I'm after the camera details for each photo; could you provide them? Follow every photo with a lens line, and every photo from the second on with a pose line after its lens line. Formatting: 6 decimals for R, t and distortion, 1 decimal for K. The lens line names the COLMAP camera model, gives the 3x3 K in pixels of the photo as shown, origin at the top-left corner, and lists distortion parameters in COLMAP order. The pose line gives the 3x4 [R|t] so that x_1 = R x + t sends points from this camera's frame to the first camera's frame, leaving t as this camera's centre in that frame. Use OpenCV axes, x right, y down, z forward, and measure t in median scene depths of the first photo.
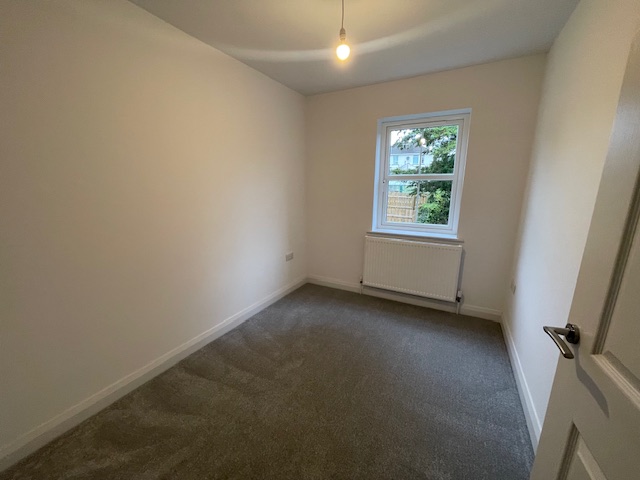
lens RADIAL K [[256.5, 0, 319.9], [0, 256.5, 242.9], [0, 0, 1]] dist [-0.001898, -0.001329]
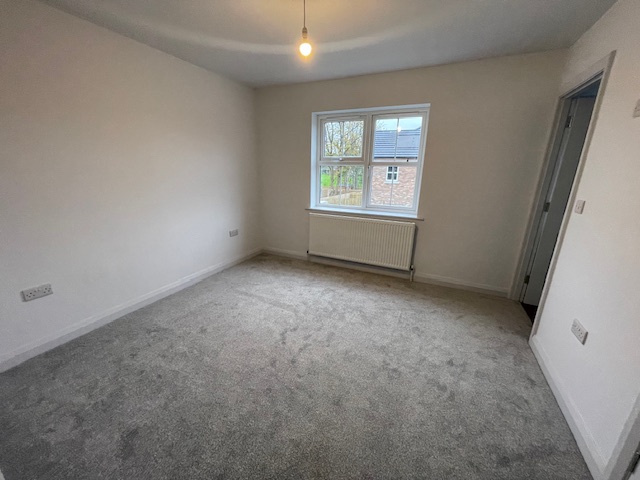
lens RADIAL K [[236.4, 0, 339.5], [0, 236.4, 232.2], [0, 0, 1]] dist [-0.000500, 0.000050]
pose [[0.996211, -0.008313, 0.086568, 0.141855], [0.005367, 0.999400, 0.034210, 0.017086], [-0.086801, -0.033616, 0.995658, -0.066076]]
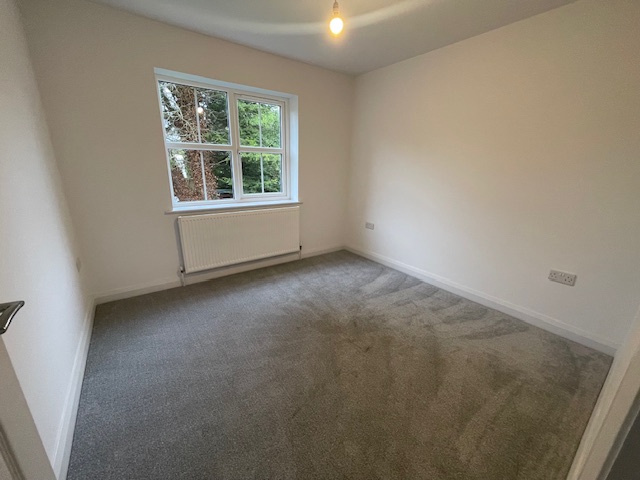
lens RADIAL K [[256.5, 0, 322.3], [0, 256.5, 238.7], [0, 0, 1]] dist [-0.001898, -0.001329]
pose [[0.428533, -0.261853, 0.864750, -0.424372], [0.169097, 0.963416, 0.207933, -0.063048], [-0.887562, 0.057120, 0.457134, 0.242410]]
